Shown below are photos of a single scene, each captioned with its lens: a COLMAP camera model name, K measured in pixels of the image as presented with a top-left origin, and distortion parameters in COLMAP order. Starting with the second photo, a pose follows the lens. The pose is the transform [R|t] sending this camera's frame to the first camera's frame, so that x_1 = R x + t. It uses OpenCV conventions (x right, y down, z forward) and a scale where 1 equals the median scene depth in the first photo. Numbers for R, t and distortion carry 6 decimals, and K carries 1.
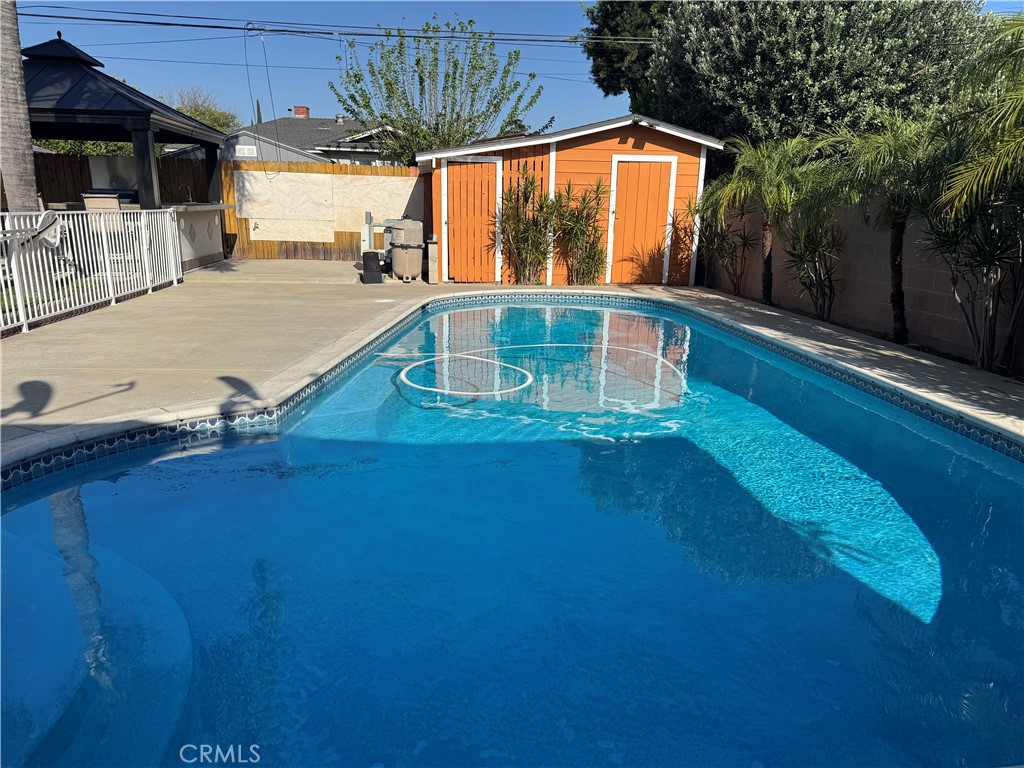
lens RADIAL K [[732.2, 0, 523.0], [0, 732.2, 391.3], [0, 0, 1]] dist [0.118595, -0.125859]
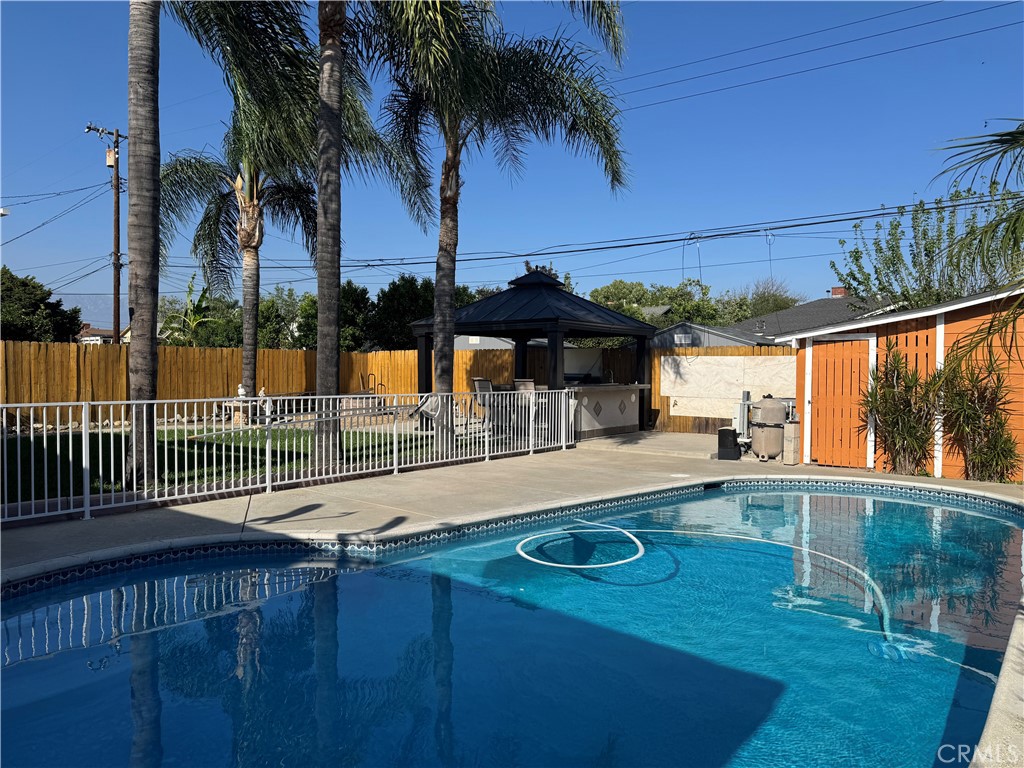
lens RADIAL K [[734.8, 0, 507.5], [0, 734.8, 391.7], [0, 0, 1]] dist [0.142429, -0.251788]
pose [[0.716527, 0.006691, -0.697527, 0.301463], [-0.164806, 0.973269, -0.159958, -0.026635], [0.677811, 0.229571, 0.698476, 0.071966]]
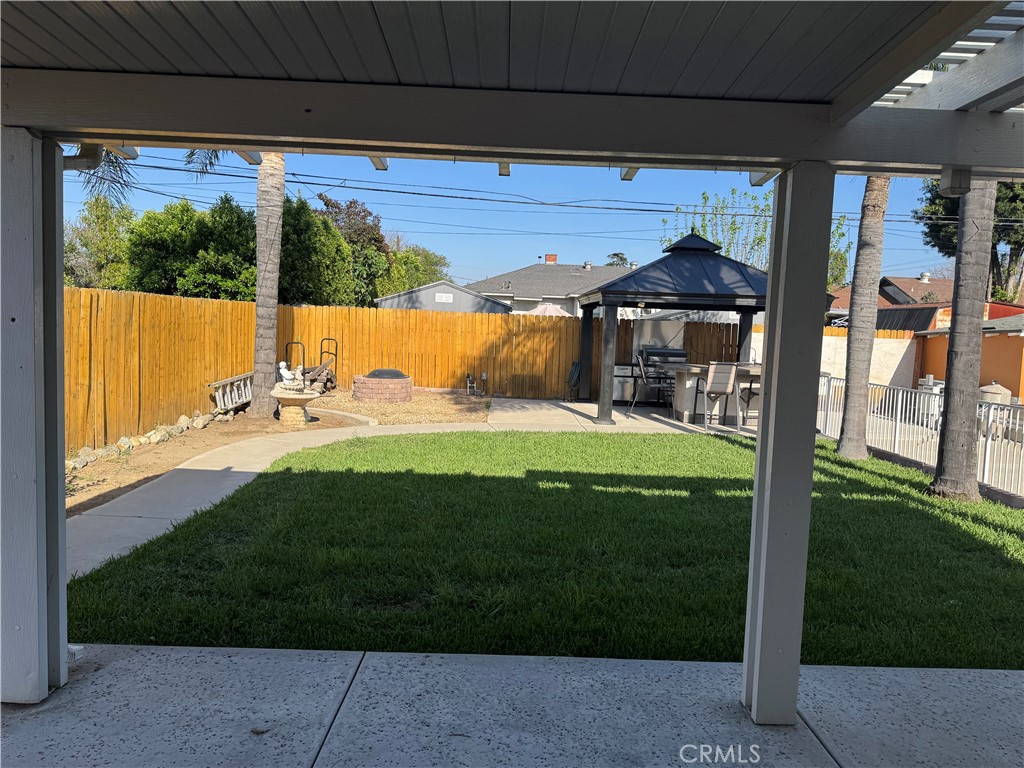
lens RADIAL K [[733.2, 0, 522.1], [0, 733.2, 387.7], [0, 0, 1]] dist [0.184900, -0.396483]
pose [[0.996304, 0.026964, -0.081556, -0.836731], [-0.040059, 0.985734, -0.163472, -0.017995], [0.075984, 0.166135, 0.983171, -0.162432]]
